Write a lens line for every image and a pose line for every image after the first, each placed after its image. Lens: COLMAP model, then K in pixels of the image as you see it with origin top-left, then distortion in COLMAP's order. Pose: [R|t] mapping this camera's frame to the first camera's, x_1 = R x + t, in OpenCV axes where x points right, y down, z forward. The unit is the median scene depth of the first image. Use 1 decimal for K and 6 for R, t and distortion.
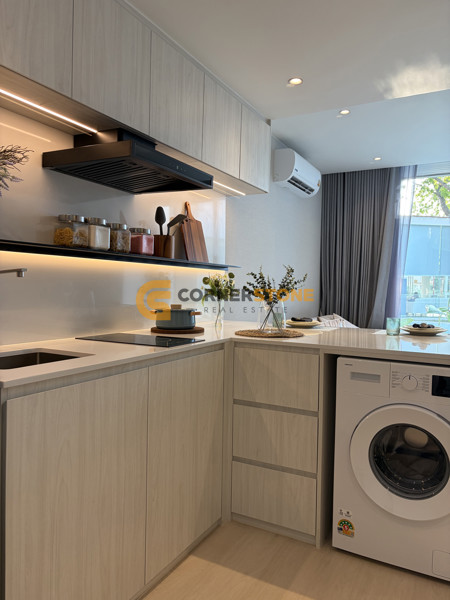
lens RADIAL K [[456.8, 0, 225.0], [0, 456.8, 300.0], [0, 0, 1]] dist [0.014096, 0.001848]
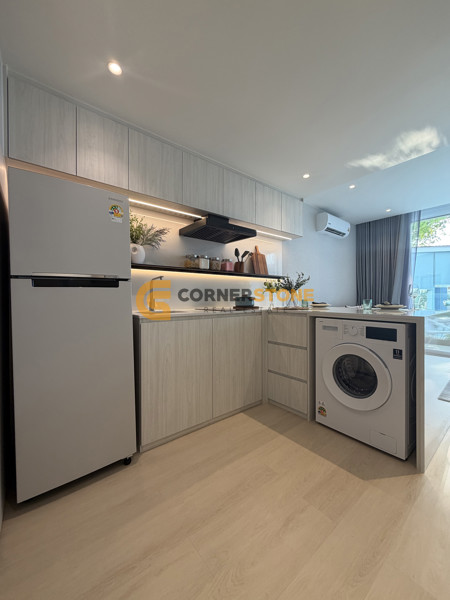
lens RADIAL K [[241.1, 0, 224.7], [0, 241.1, 297.1], [0, 0, 1]] dist [-0.001038, -0.000037]
pose [[0.923253, -0.023046, -0.383501, 0.254633], [0.009944, 0.999298, -0.036111, 0.065976], [0.384064, 0.029526, 0.922834, -0.040927]]
